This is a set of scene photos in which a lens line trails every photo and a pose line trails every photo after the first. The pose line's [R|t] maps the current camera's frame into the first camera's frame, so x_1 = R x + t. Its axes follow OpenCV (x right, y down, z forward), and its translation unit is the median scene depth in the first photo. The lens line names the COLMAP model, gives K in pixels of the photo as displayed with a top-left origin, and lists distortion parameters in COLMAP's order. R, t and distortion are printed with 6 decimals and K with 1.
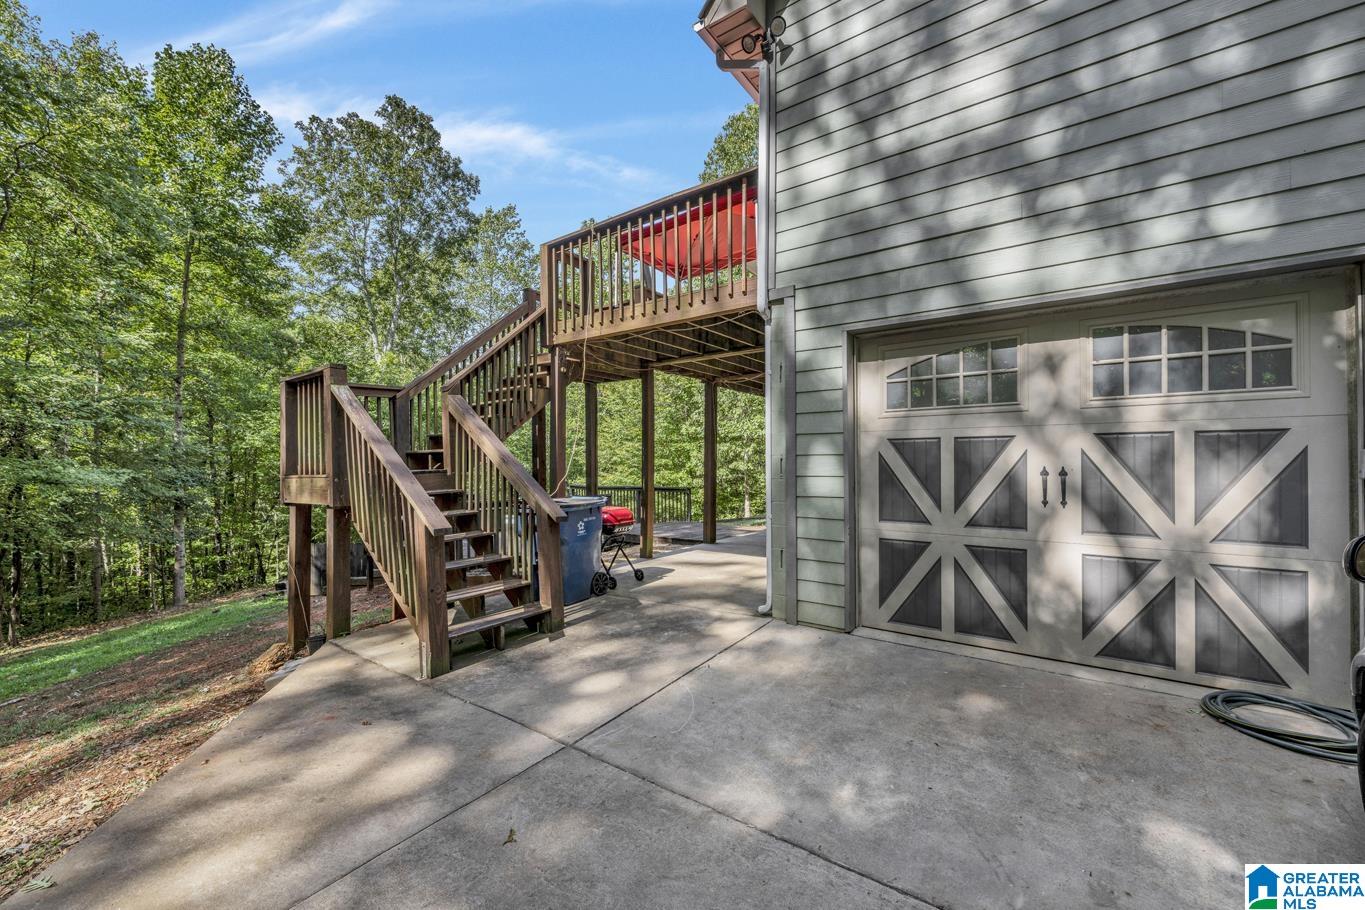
lens RADIAL K [[539.6, 0, 676.3], [0, 539.6, 456.4], [0, 0, 1]] dist [-0.006297, 0.000662]
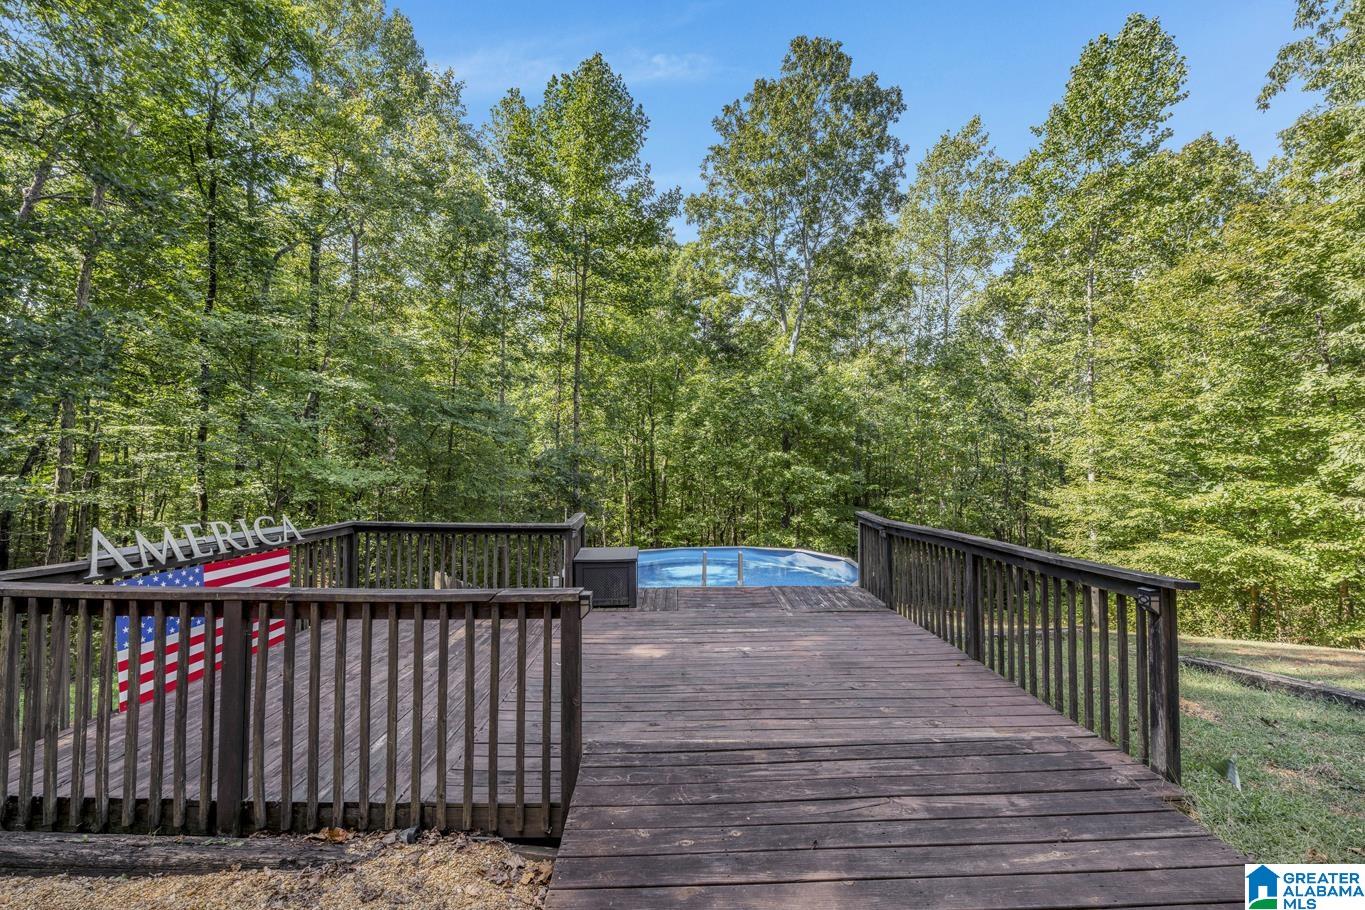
lens RADIAL K [[539.6, 0, 681.0], [0, 539.6, 460.9], [0, 0, 1]] dist [-0.006297, 0.000662]
pose [[0.626272, -0.001791, -0.779603, 0.029572], [0.002748, 0.999996, -0.000090, 0.007502], [0.779600, -0.002086, 0.626274, 0.306343]]
